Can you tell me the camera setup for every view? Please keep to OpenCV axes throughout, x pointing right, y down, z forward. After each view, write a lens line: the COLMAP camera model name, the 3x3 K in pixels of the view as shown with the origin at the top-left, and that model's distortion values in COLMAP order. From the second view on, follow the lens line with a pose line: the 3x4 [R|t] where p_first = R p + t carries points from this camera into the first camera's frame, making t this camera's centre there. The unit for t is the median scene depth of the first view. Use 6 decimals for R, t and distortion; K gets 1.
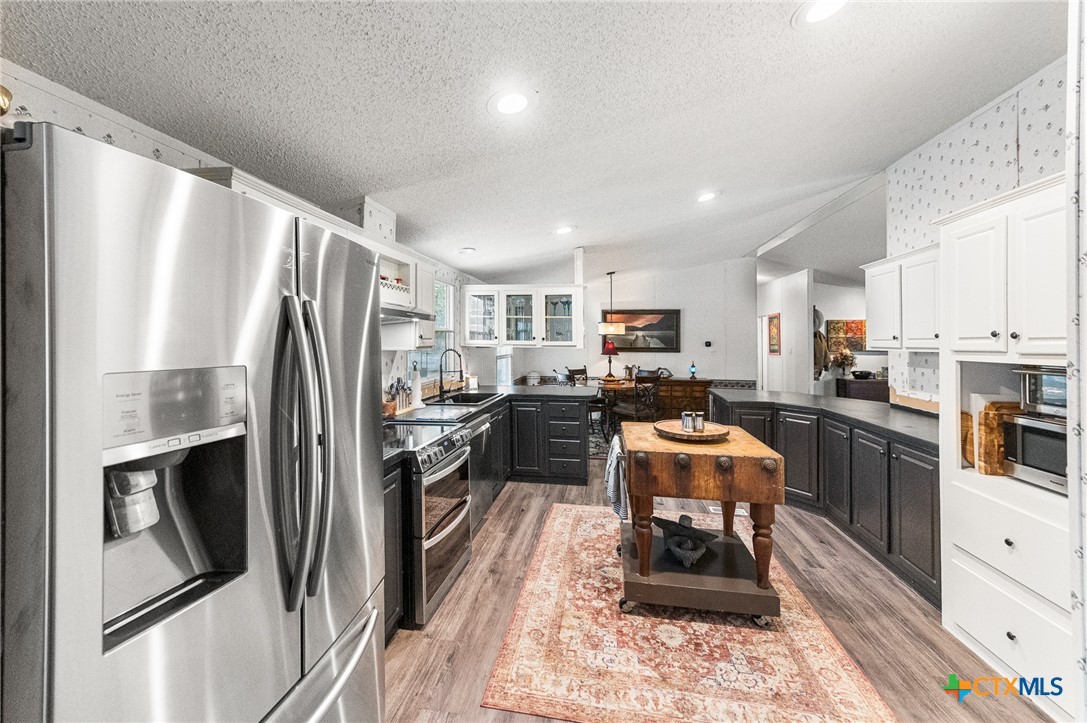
lens RADIAL K [[435.6, 0, 519.5], [0, 435.6, 333.5], [0, 0, 1]] dist [0.000451, 0.000017]
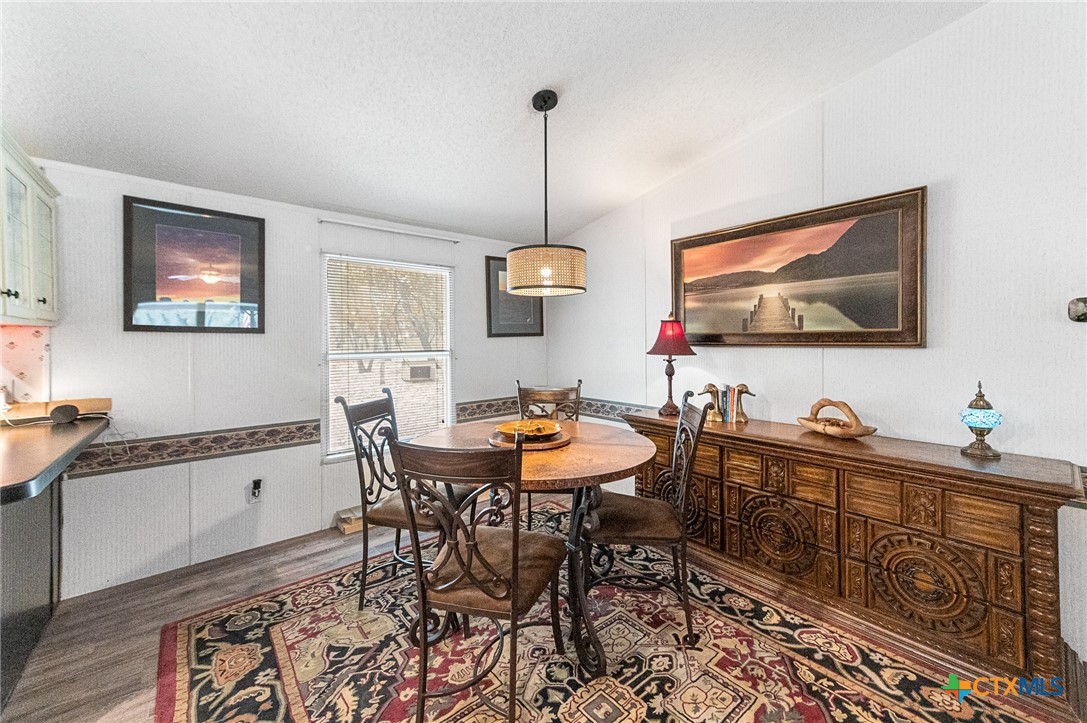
lens RADIAL K [[426.8, 0, 541.4], [0, 426.8, 344.8], [0, 0, 1]] dist [0.019238, -0.000115]
pose [[0.779804, -0.003933, -0.626011, 0.368333], [0.019896, 0.999631, 0.018503, 0.033324], [0.625707, -0.026884, 0.779595, 0.674542]]
